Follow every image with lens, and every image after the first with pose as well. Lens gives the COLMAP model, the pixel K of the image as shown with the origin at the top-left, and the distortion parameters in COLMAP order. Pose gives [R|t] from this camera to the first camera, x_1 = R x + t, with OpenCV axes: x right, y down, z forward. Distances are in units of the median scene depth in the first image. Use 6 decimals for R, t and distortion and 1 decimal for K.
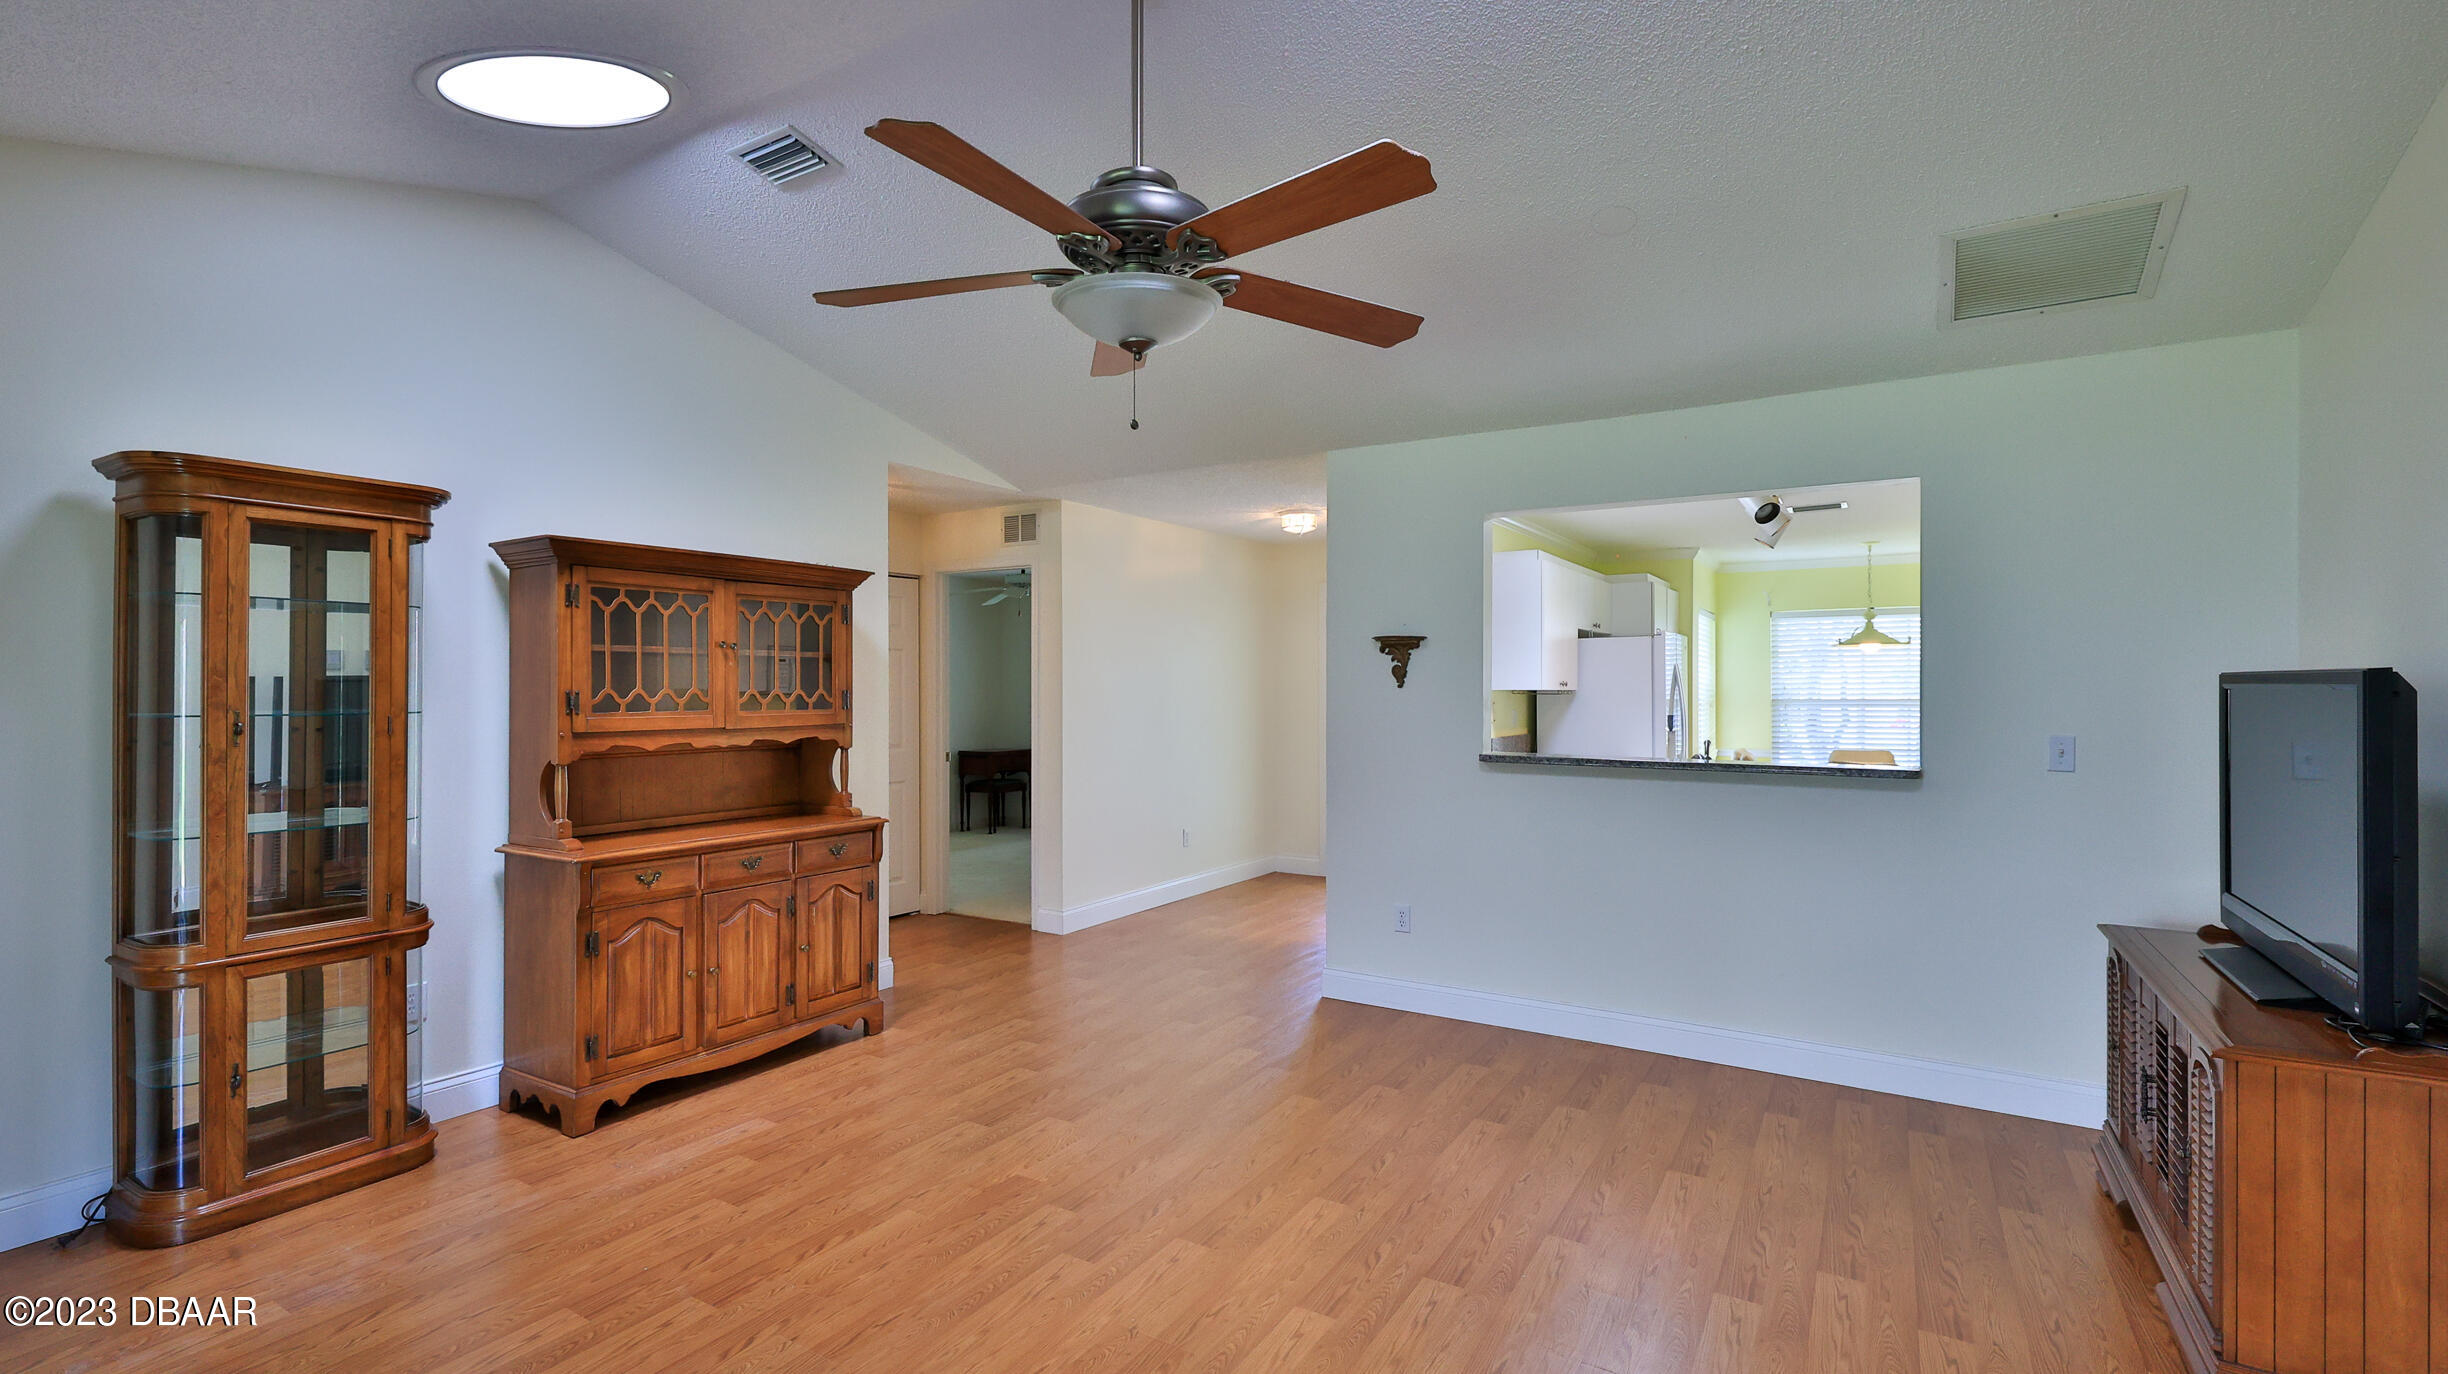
lens RADIAL K [[1083.7, 0, 1221.0], [0, 1083.7, 682.3], [0, 0, 1]] dist [0.000508, 0.000308]
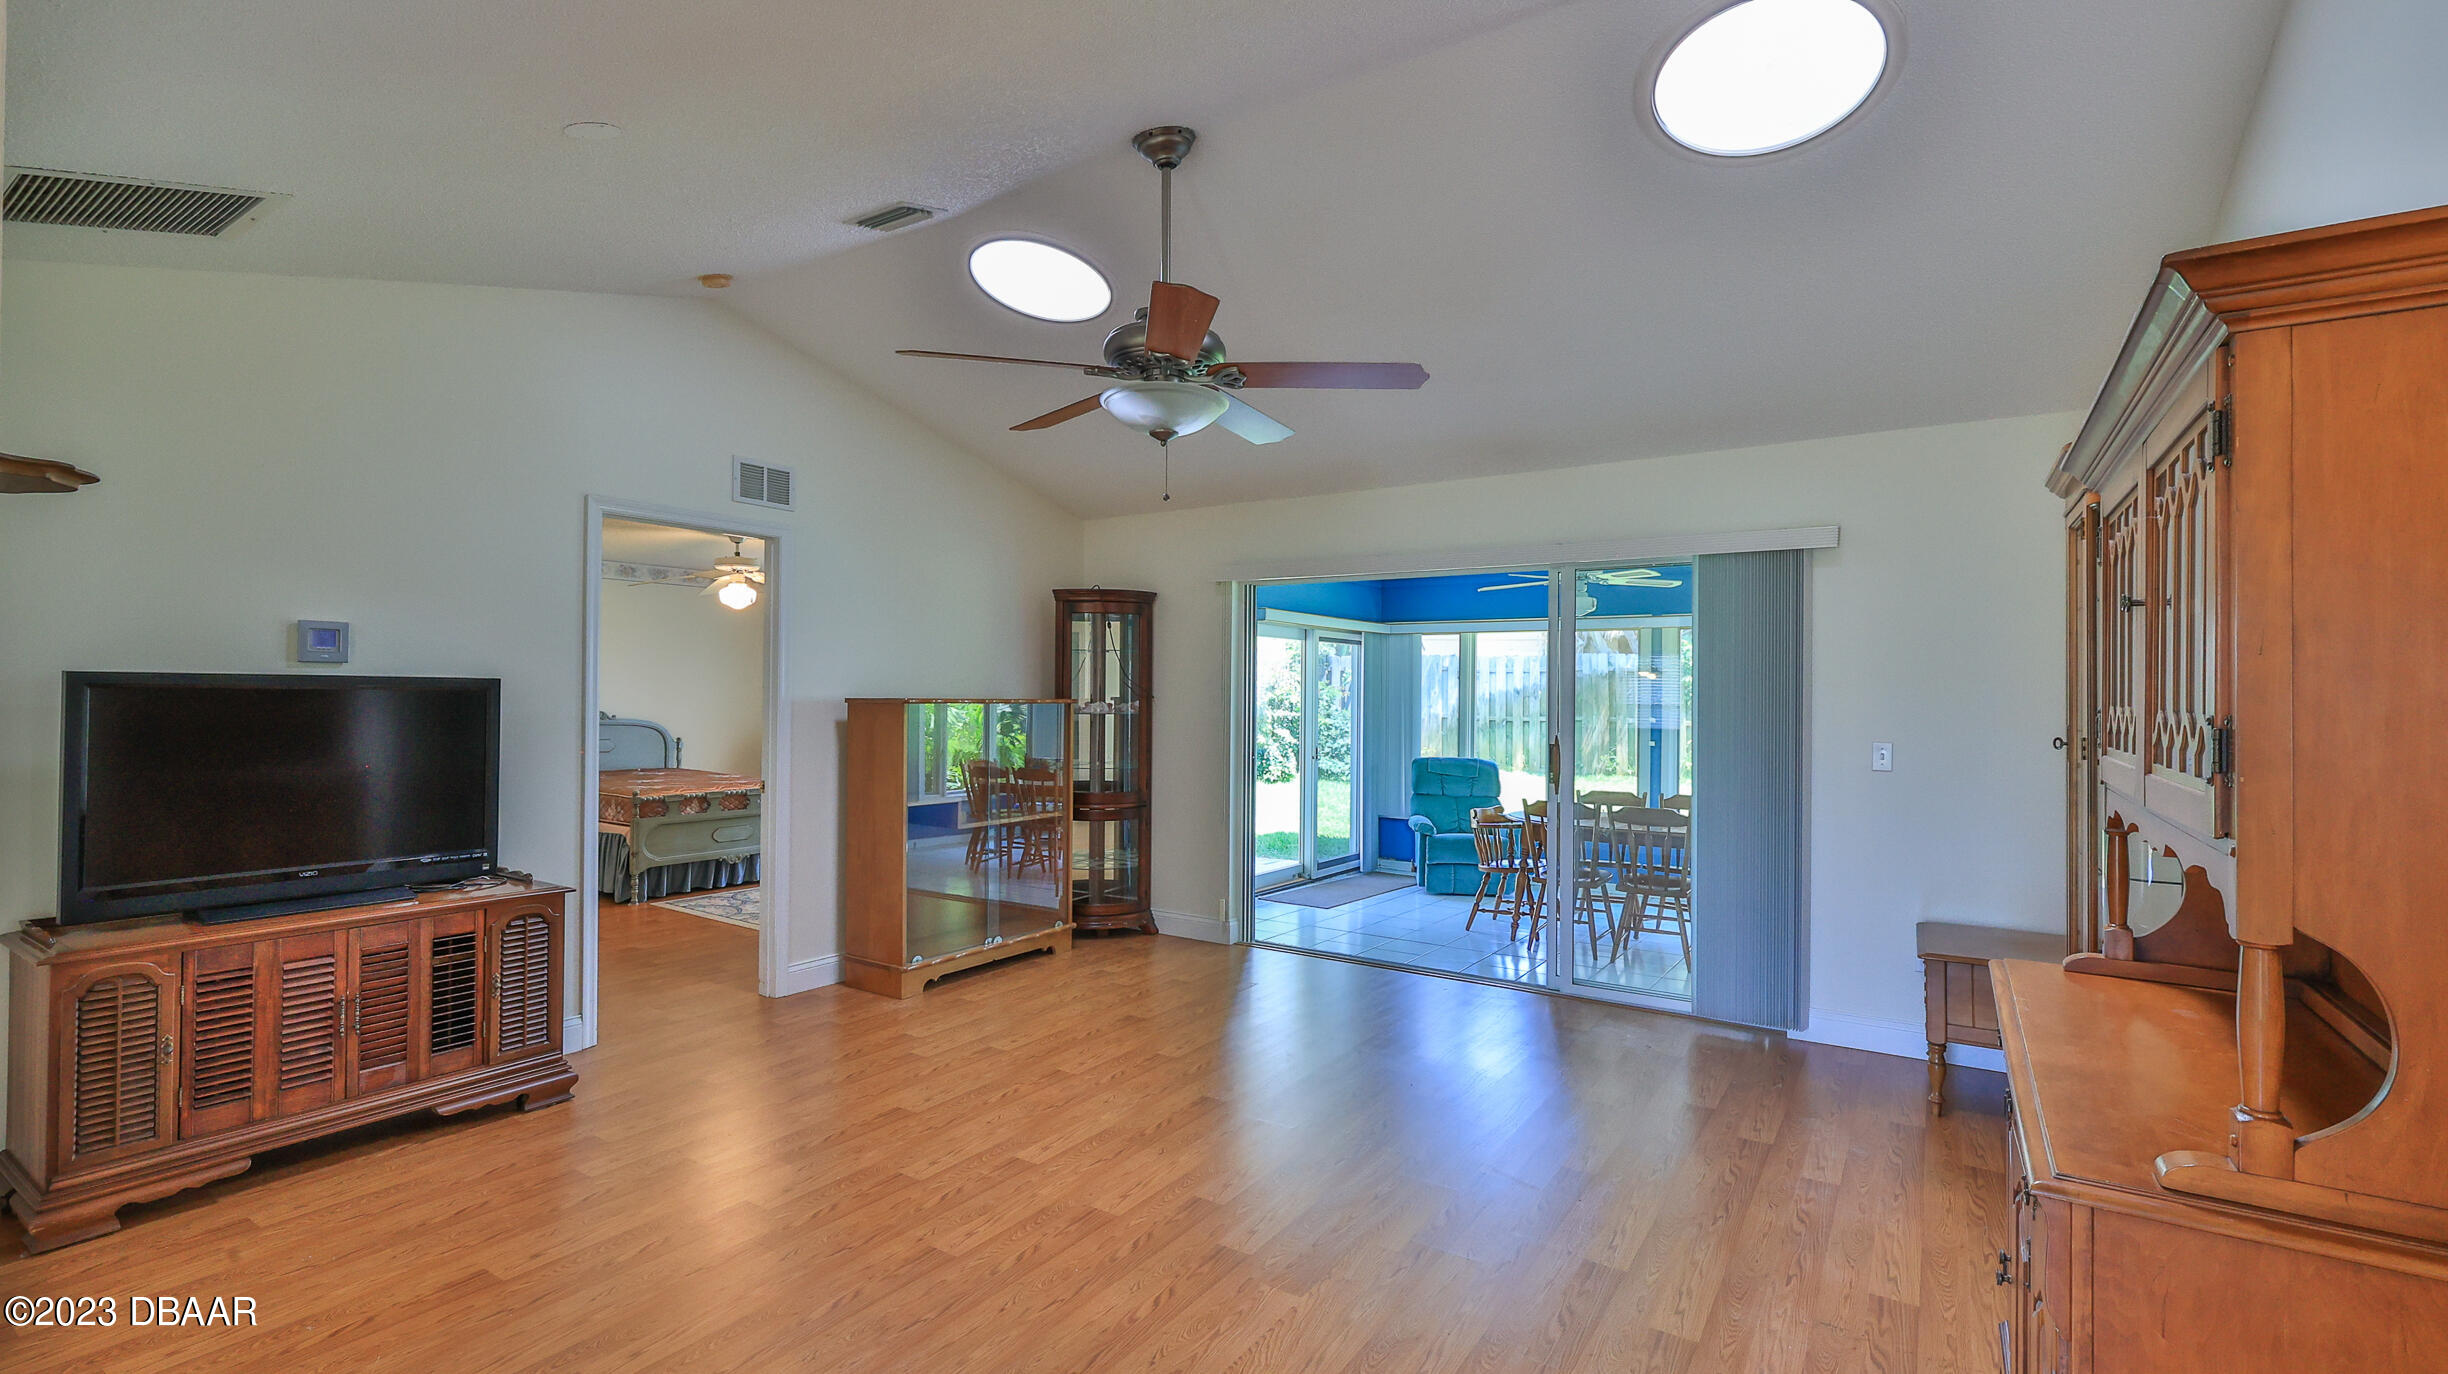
lens RADIAL K [[1083.7, 0, 1221.0], [0, 1083.7, 682.3], [0, 0, 1]] dist [0.000508, 0.000308]
pose [[-0.999325, -0.008304, 0.035773, -0.142016], [-0.008730, 0.999893, -0.011754, 0.004733], [-0.035672, -0.012058, -0.999291, 1.677473]]
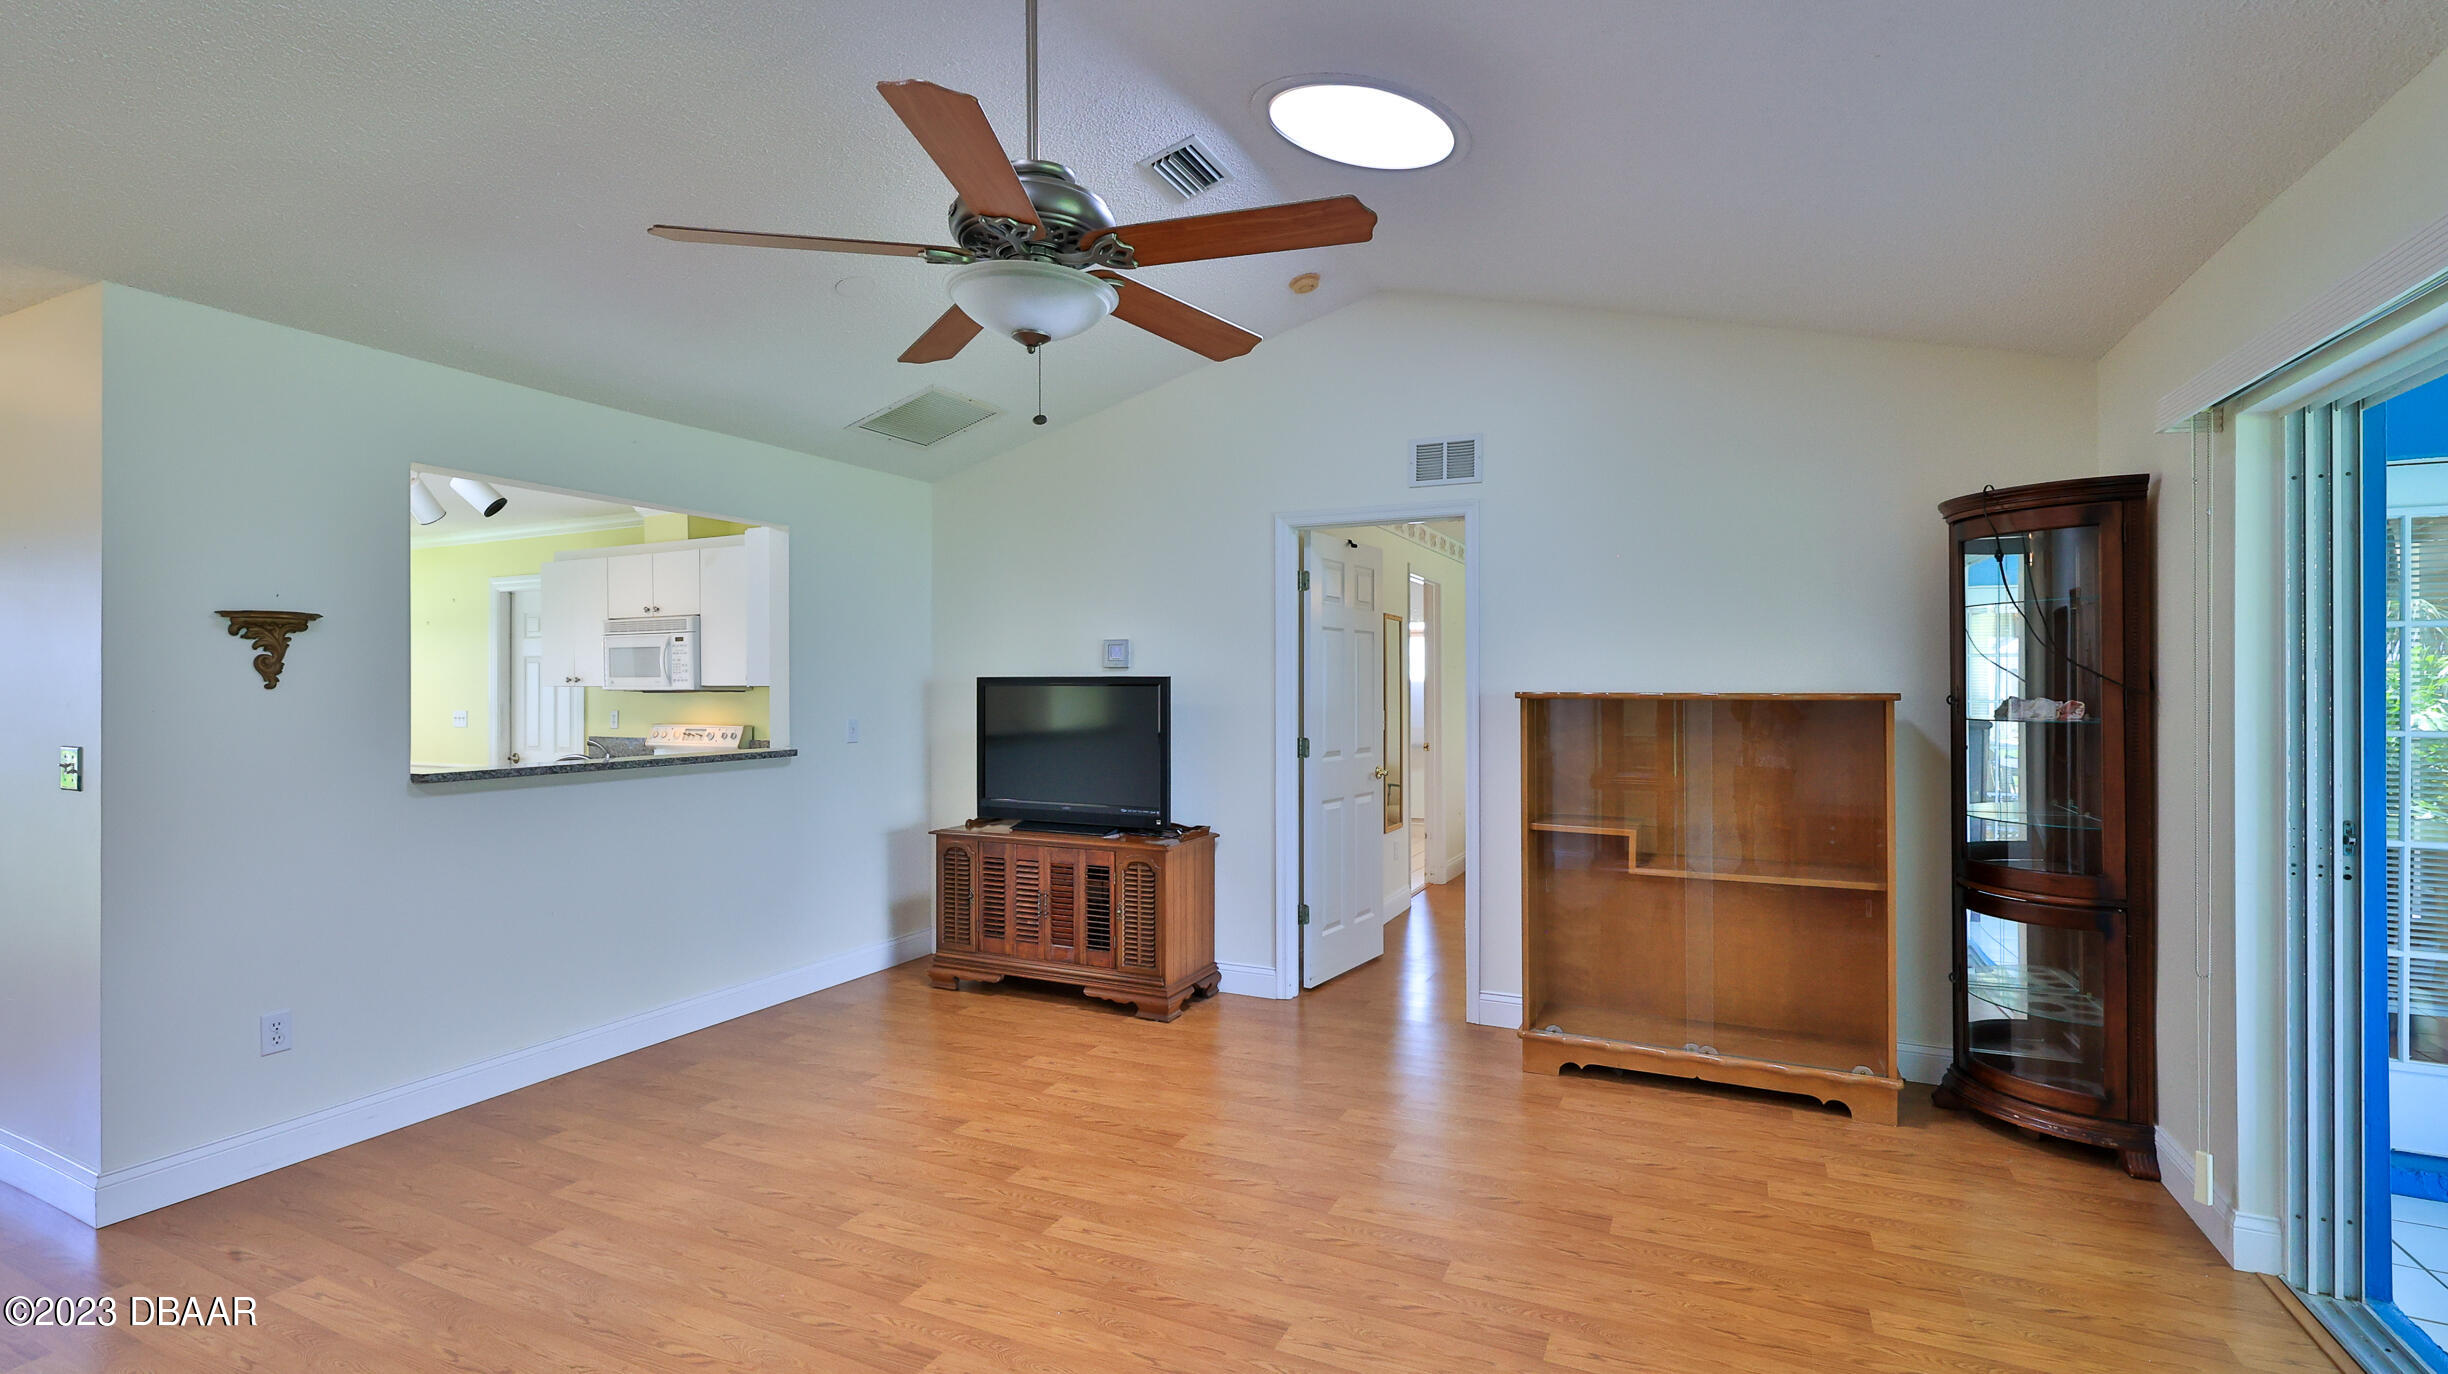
lens RADIAL K [[1083.7, 0, 1221.0], [0, 1083.7, 682.3], [0, 0, 1]] dist [0.000508, 0.000308]
pose [[-0.104362, 0.002460, 0.994536, -0.777671], [0.002468, 0.999995, -0.002215, 0.005060], [-0.994536, 0.002223, -0.104367, 0.676985]]
